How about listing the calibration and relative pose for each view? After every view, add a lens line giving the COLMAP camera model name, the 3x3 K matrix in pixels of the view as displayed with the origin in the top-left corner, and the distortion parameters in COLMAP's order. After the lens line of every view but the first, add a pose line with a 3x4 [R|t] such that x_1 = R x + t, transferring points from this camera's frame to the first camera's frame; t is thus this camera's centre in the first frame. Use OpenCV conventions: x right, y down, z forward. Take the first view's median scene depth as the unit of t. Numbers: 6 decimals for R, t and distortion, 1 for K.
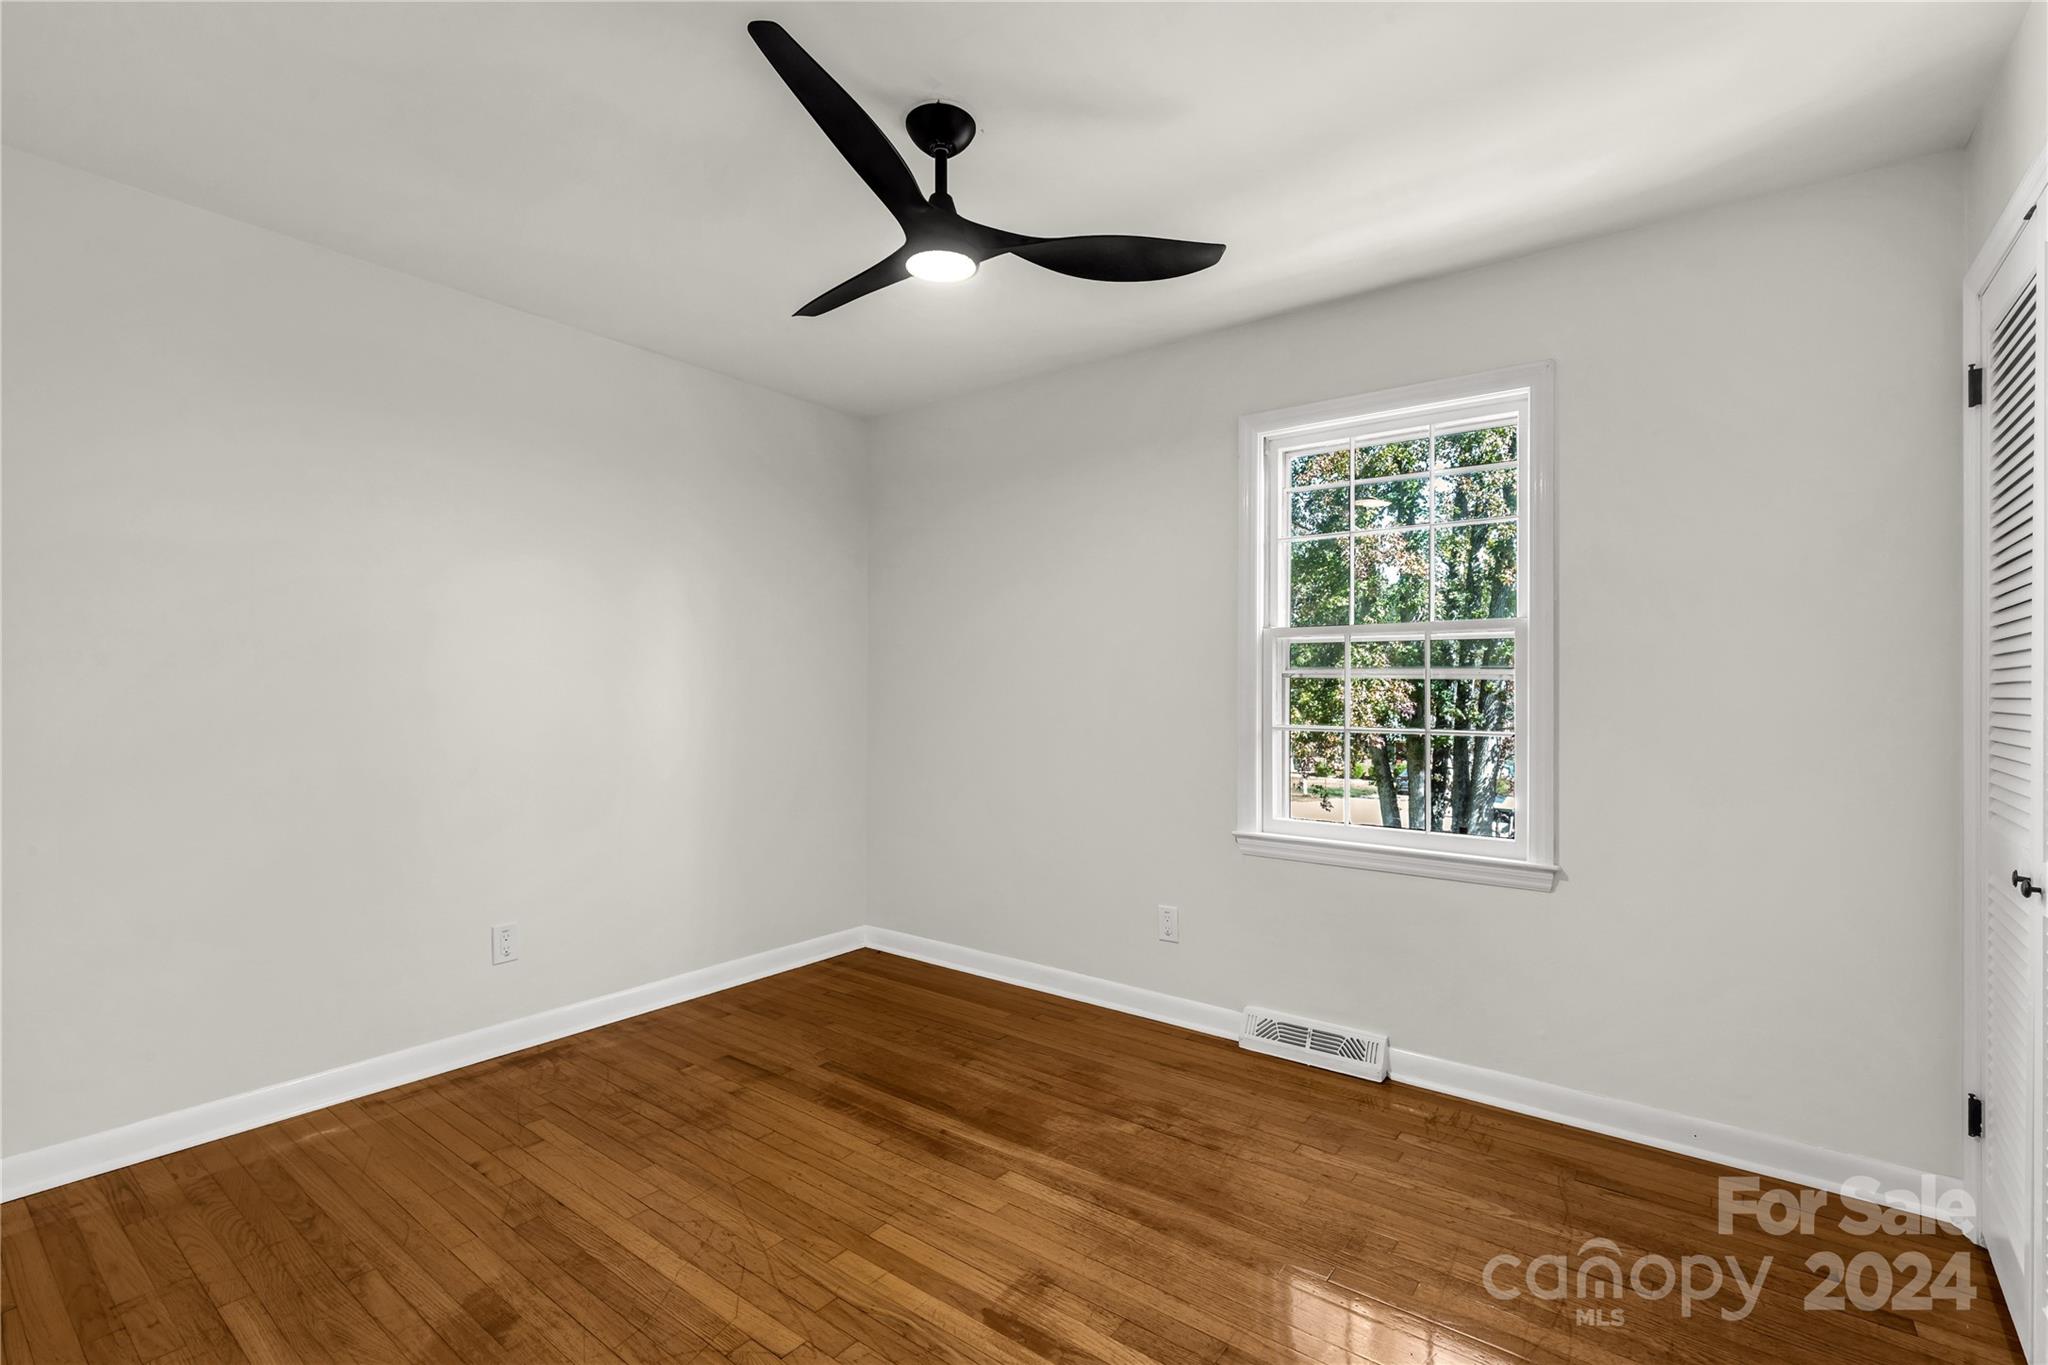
lens RADIAL K [[923.3, 0, 1014.4], [0, 923.3, 674.7], [0, 0, 1]] dist [0.001383, 0.000108]
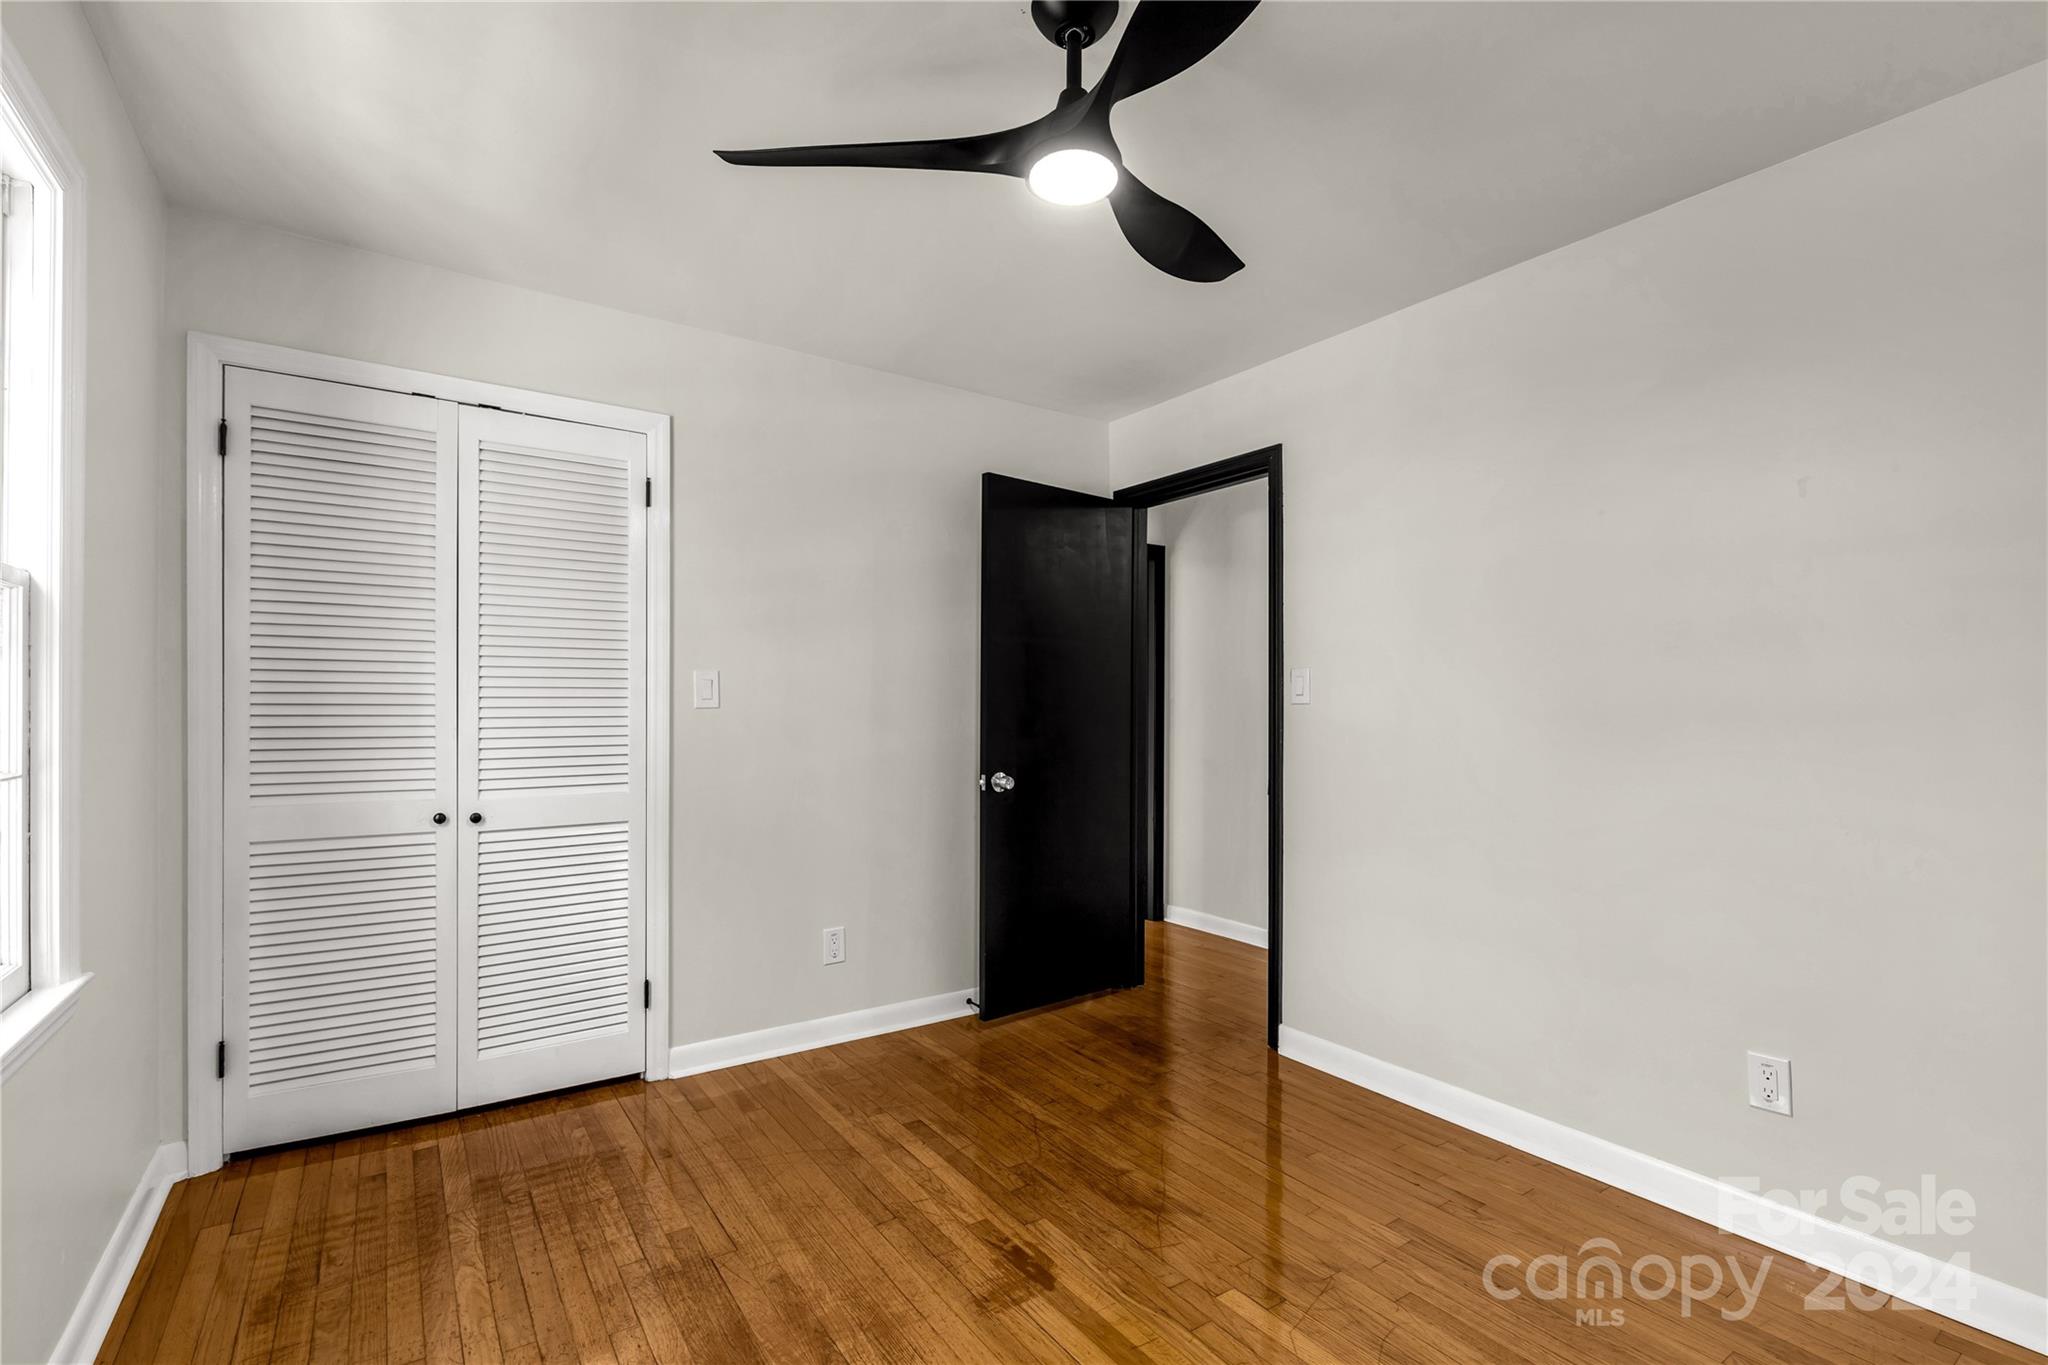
lens RADIAL K [[925.1, 0, 1024.4], [0, 925.1, 692.0], [0, 0, 1]] dist [0.004618, 0.000721]
pose [[-0.952807, -0.016095, 0.303149, -0.305590], [-0.019817, 0.999761, -0.009206, 0.005724], [-0.302929, -0.014779, -0.952899, 1.967051]]
